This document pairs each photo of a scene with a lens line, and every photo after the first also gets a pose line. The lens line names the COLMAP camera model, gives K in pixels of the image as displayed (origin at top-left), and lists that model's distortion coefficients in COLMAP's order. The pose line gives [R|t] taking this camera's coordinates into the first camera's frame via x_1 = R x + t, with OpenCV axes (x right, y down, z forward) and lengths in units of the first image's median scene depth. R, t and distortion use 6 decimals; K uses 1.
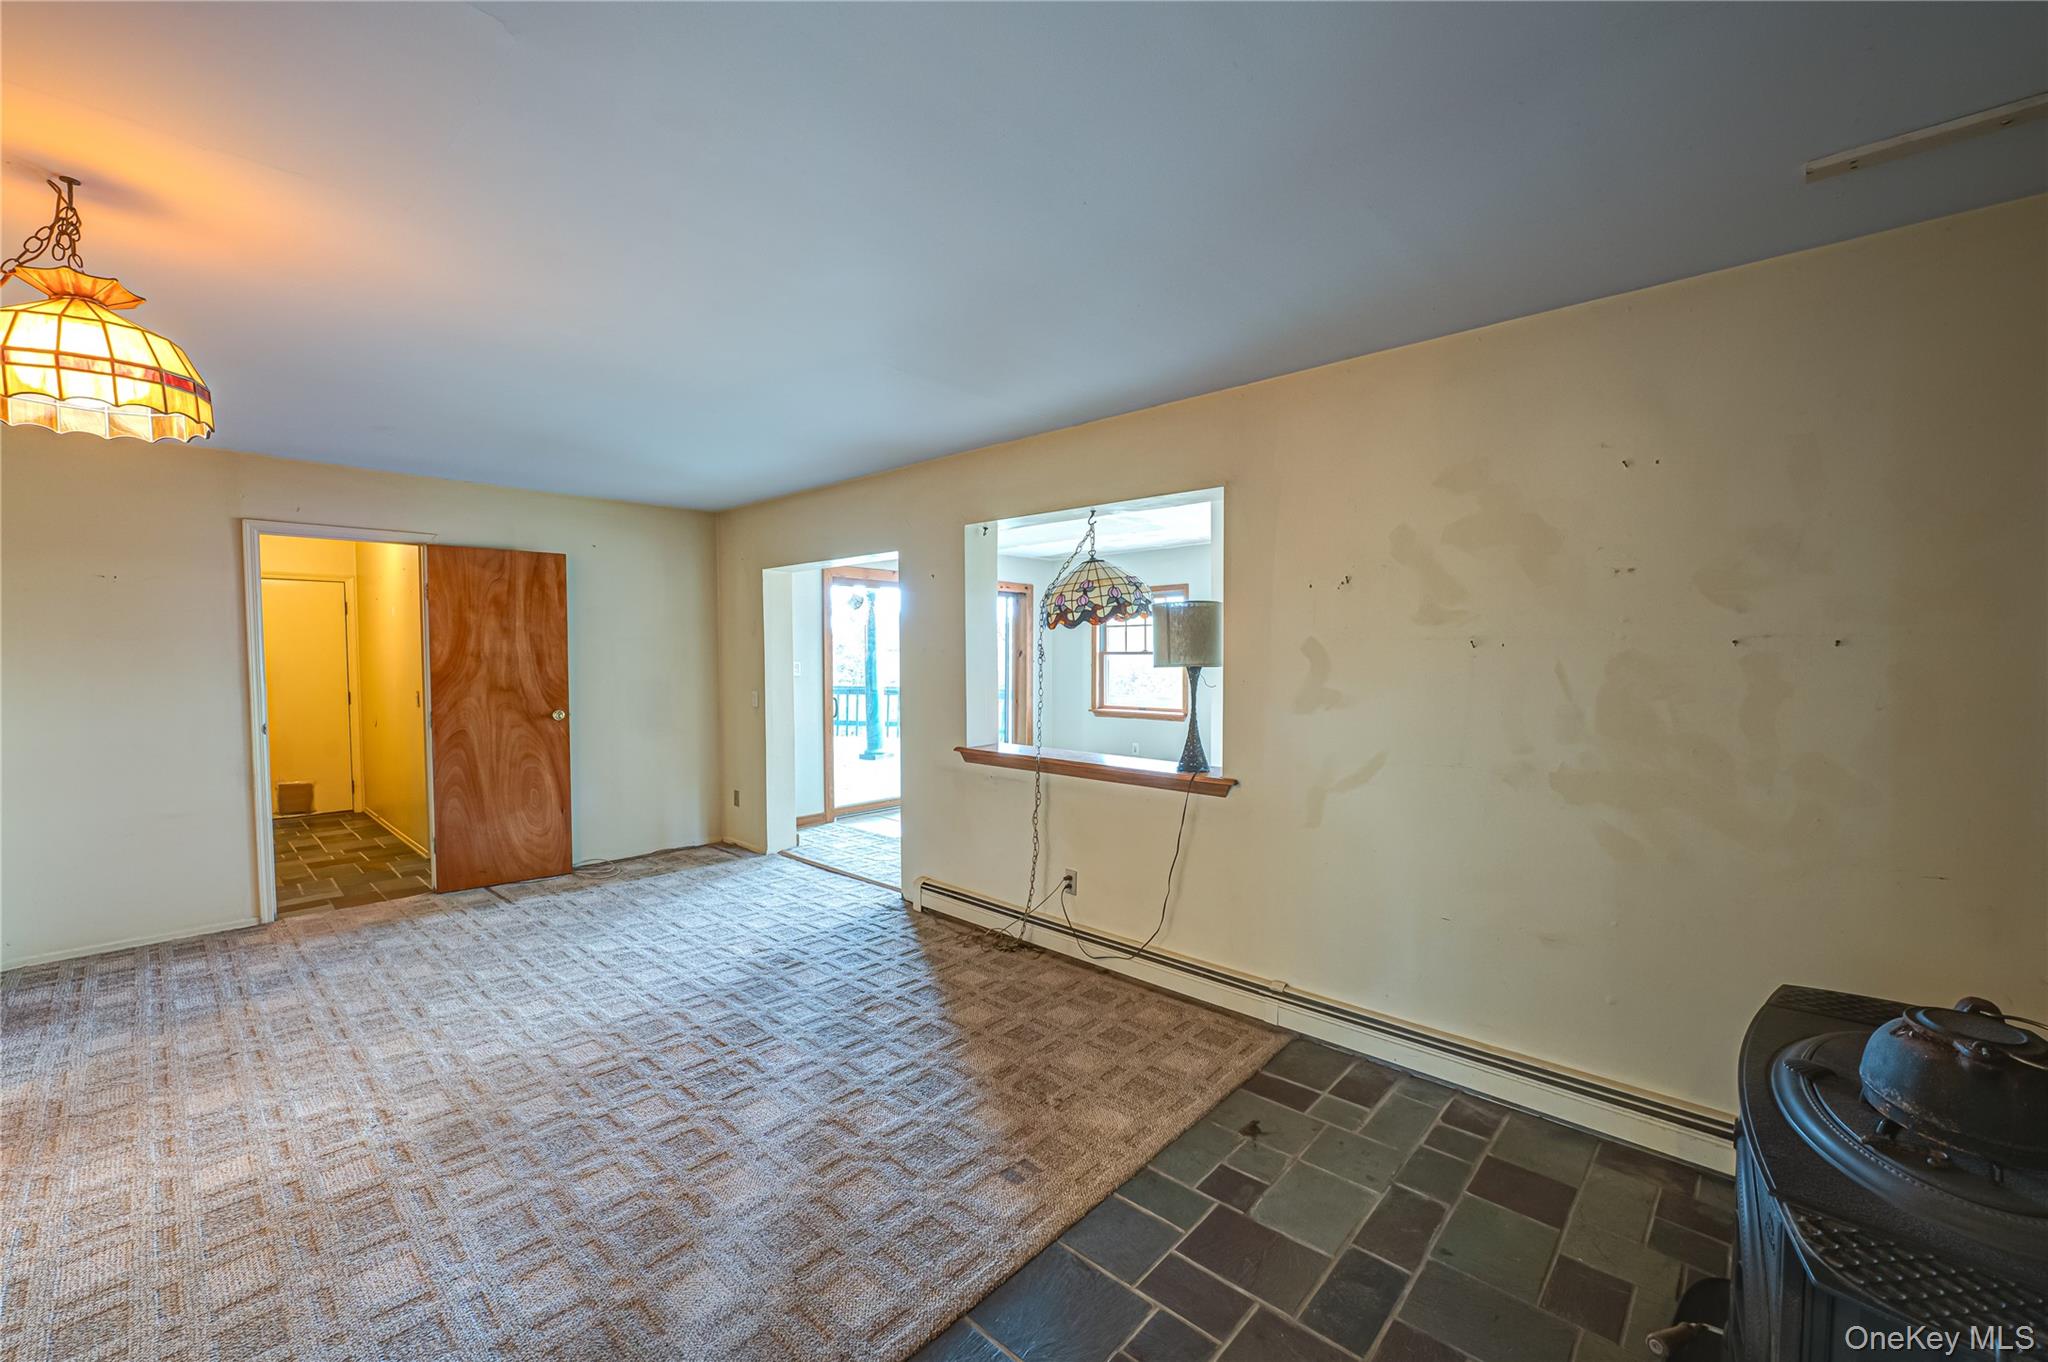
lens RADIAL K [[807.0, 0, 1027.3], [0, 807.0, 704.0], [0, 0, 1]] dist [-0.007808, -0.001655]
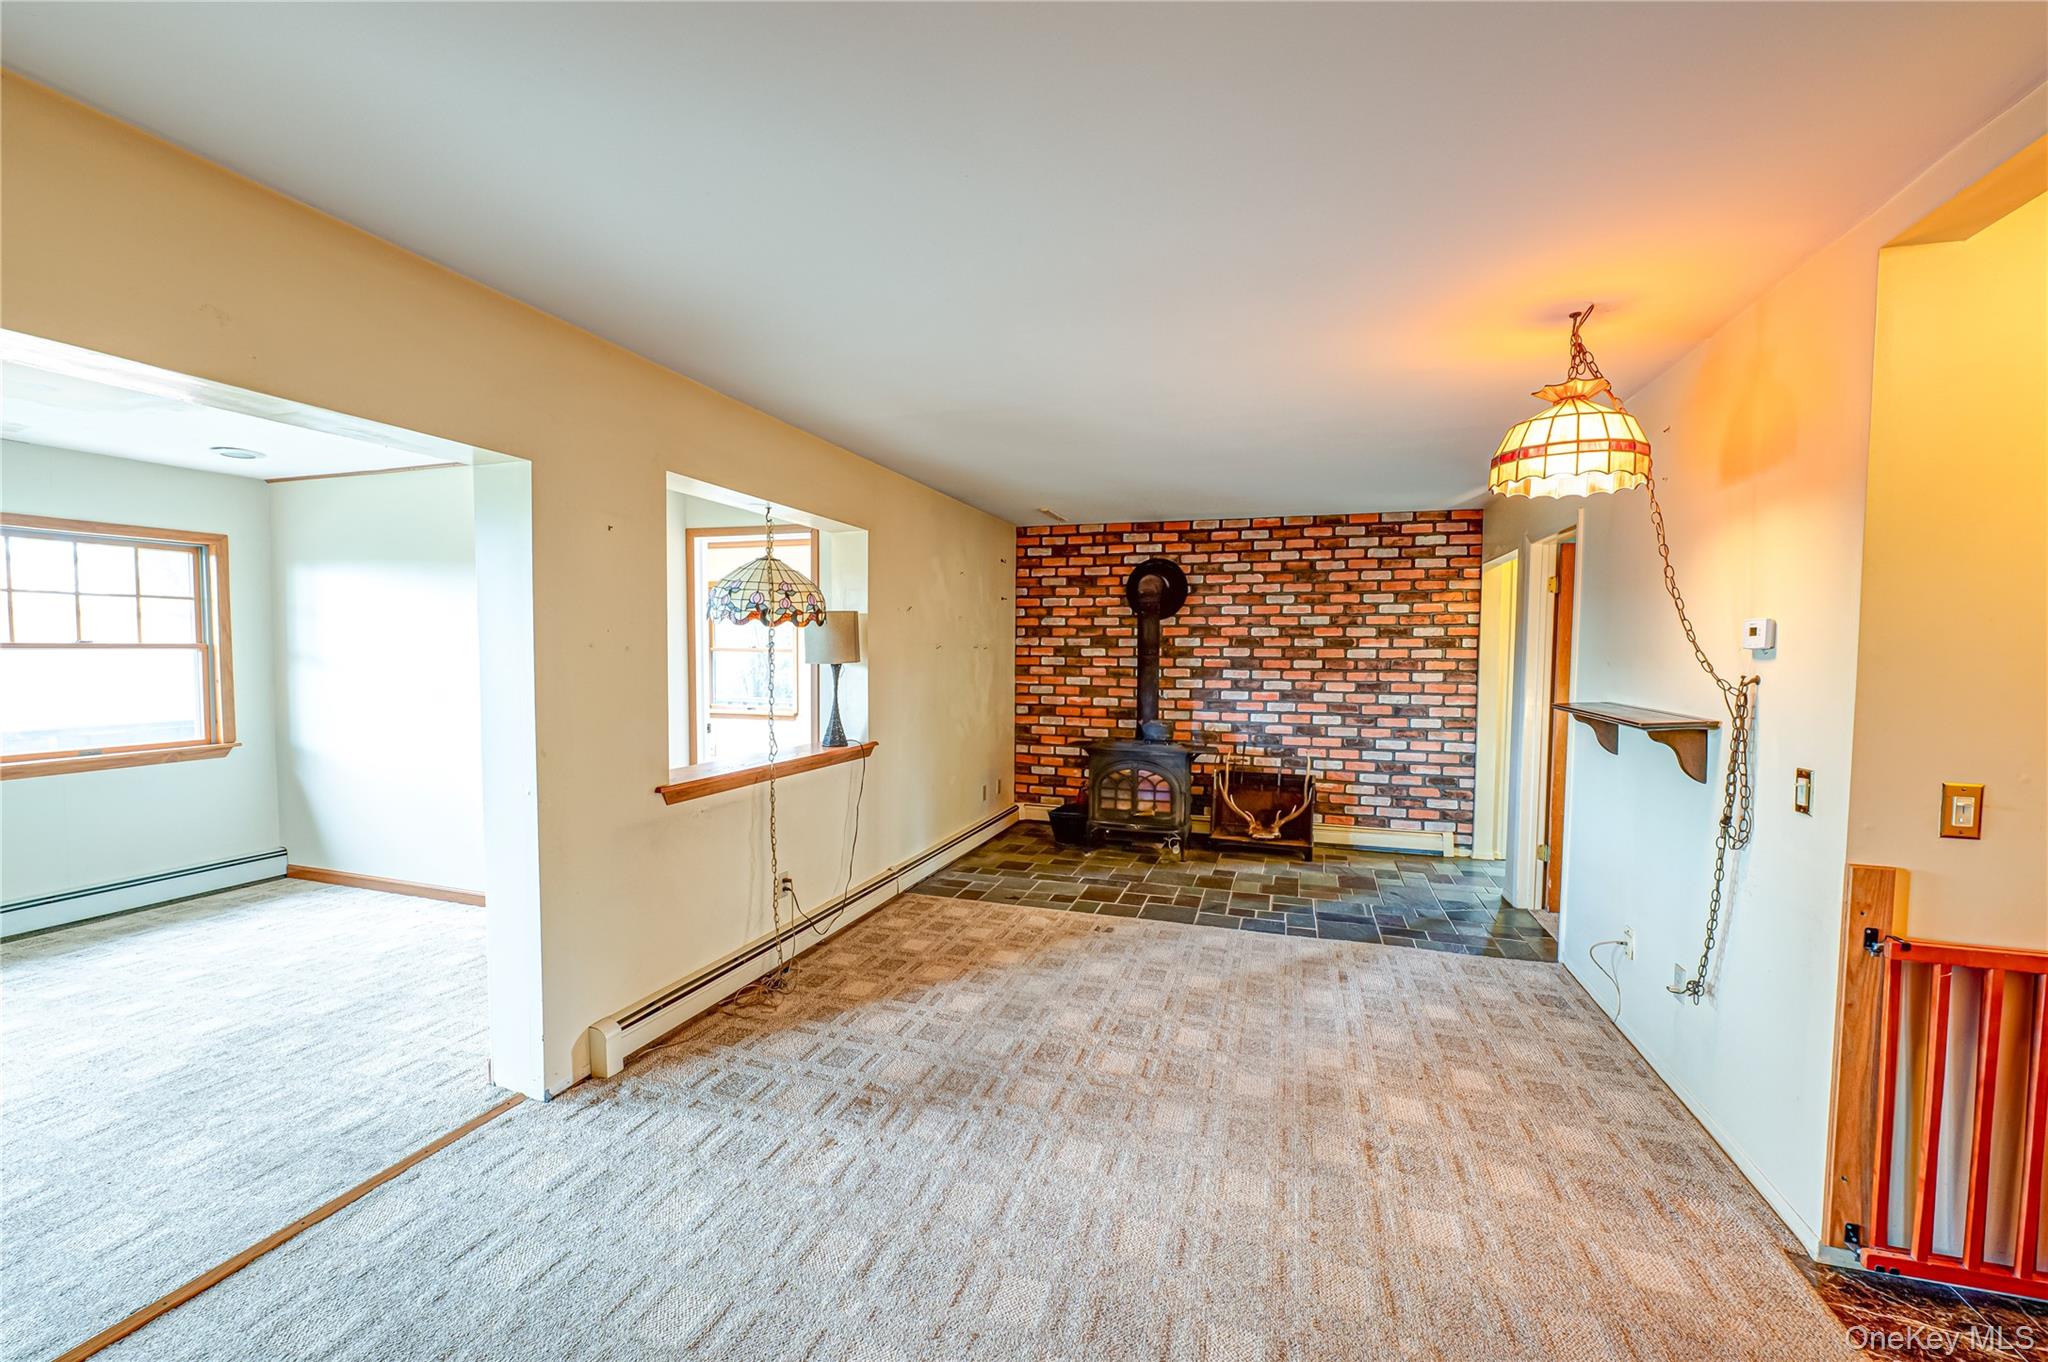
lens RADIAL K [[807.0, 0, 1031.5], [0, 807.0, 681.4], [0, 0, 1]] dist [-0.007808, -0.001655]
pose [[-0.418190, -0.037439, 0.907588, -1.033118], [0.051324, 0.996580, 0.064759, -0.081192], [-0.906908, 0.073663, -0.414838, 1.202103]]
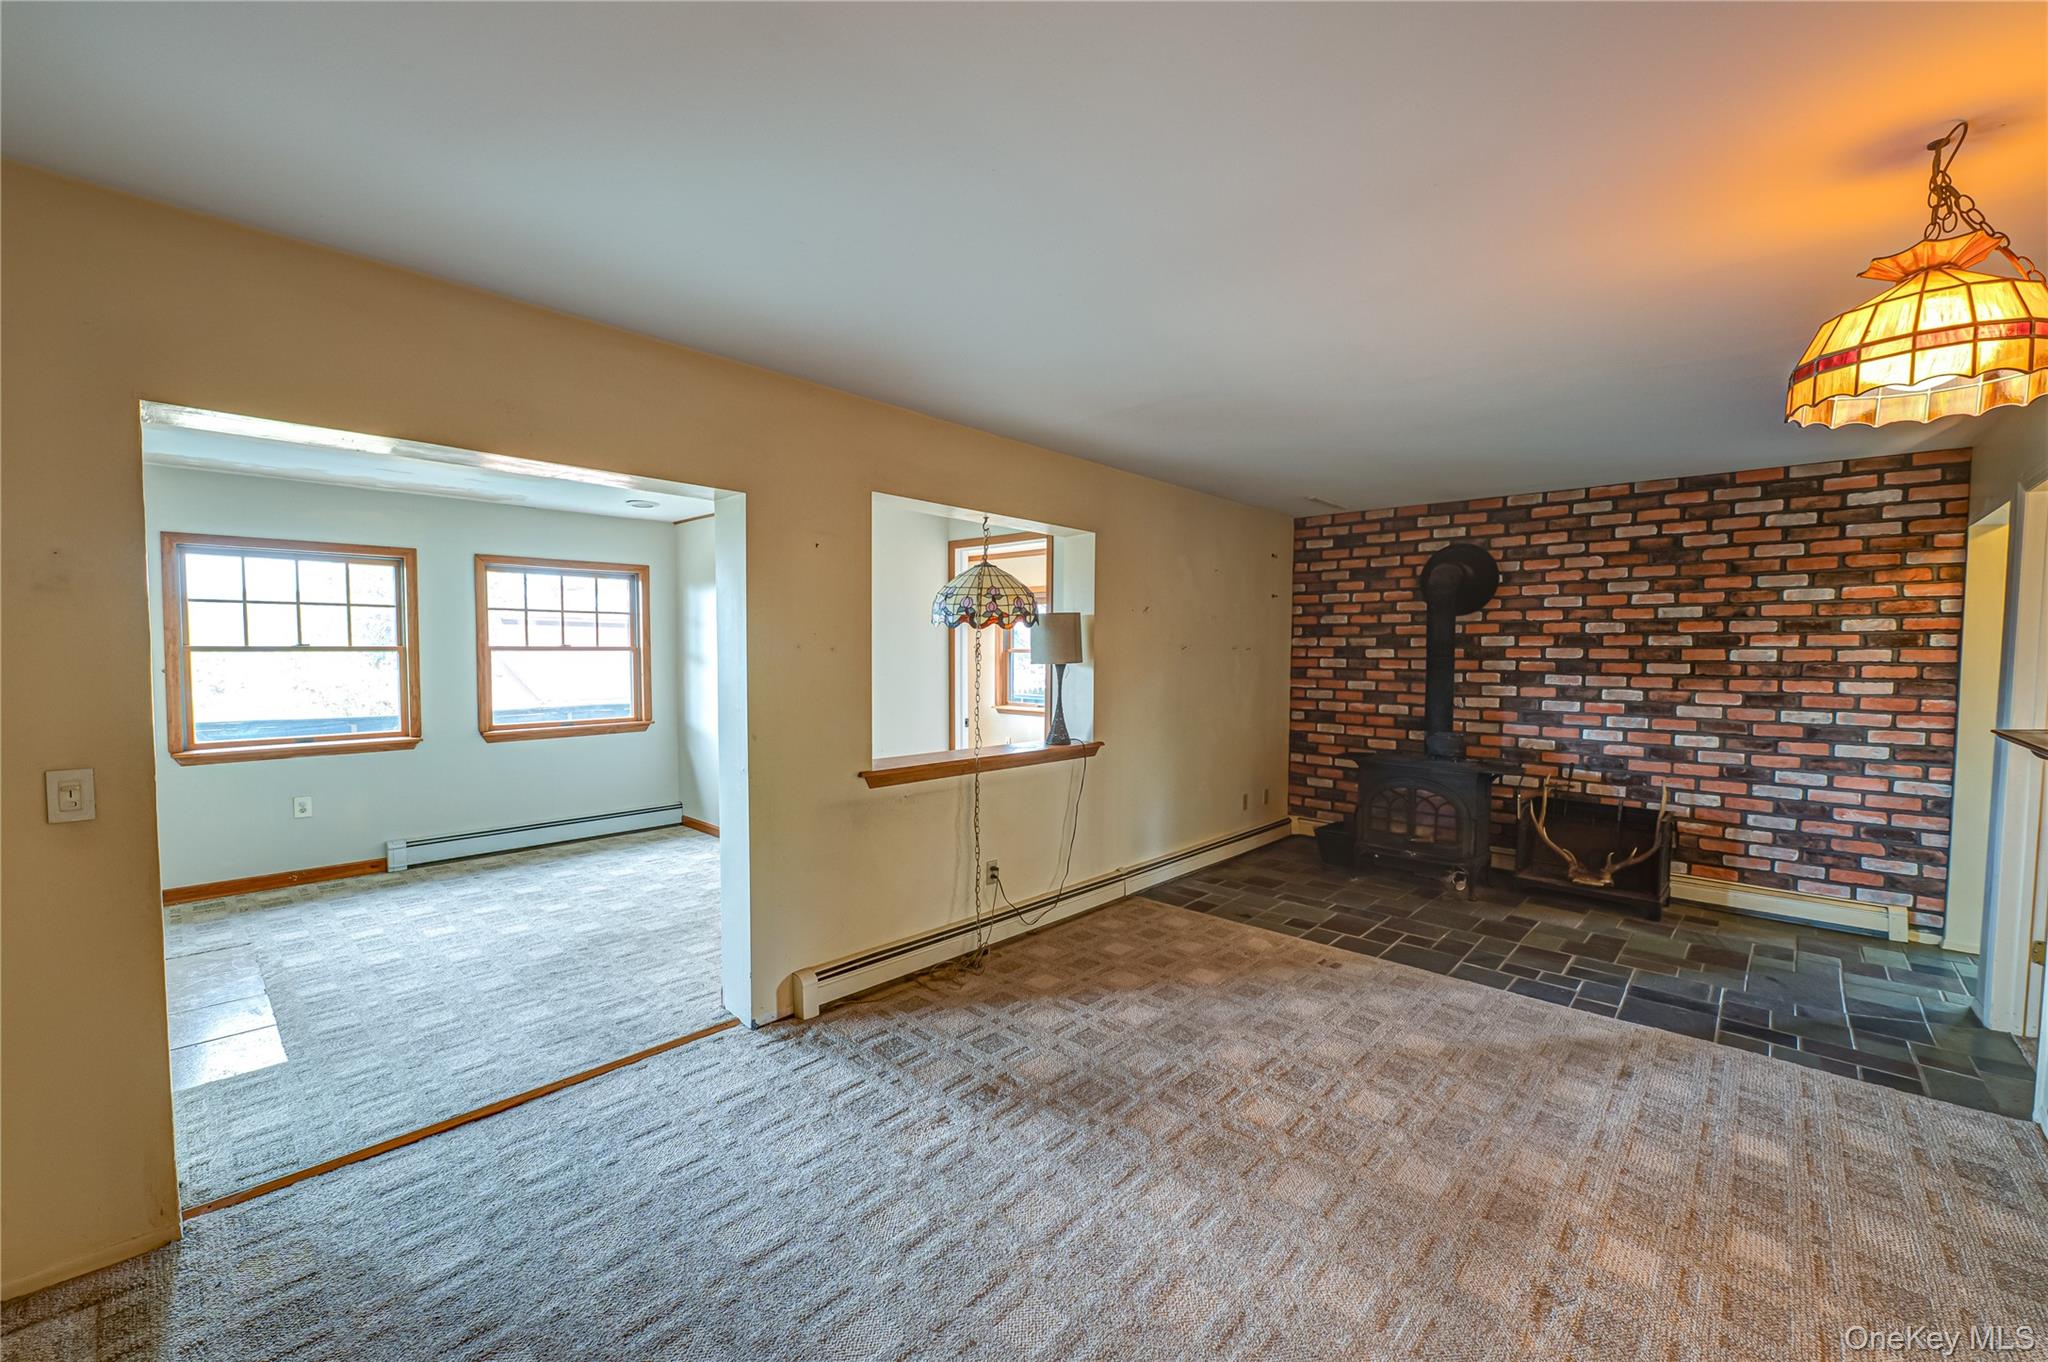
lens RADIAL K [[807.0, 0, 1031.7], [0, 807.0, 682.1], [0, 0, 1]] dist [-0.007808, -0.001655]
pose [[0.003554, -0.039667, 0.999207, -1.056769], [0.058388, 0.997516, 0.039392, -0.068116], [-0.998288, 0.058202, 0.005862, 1.000207]]
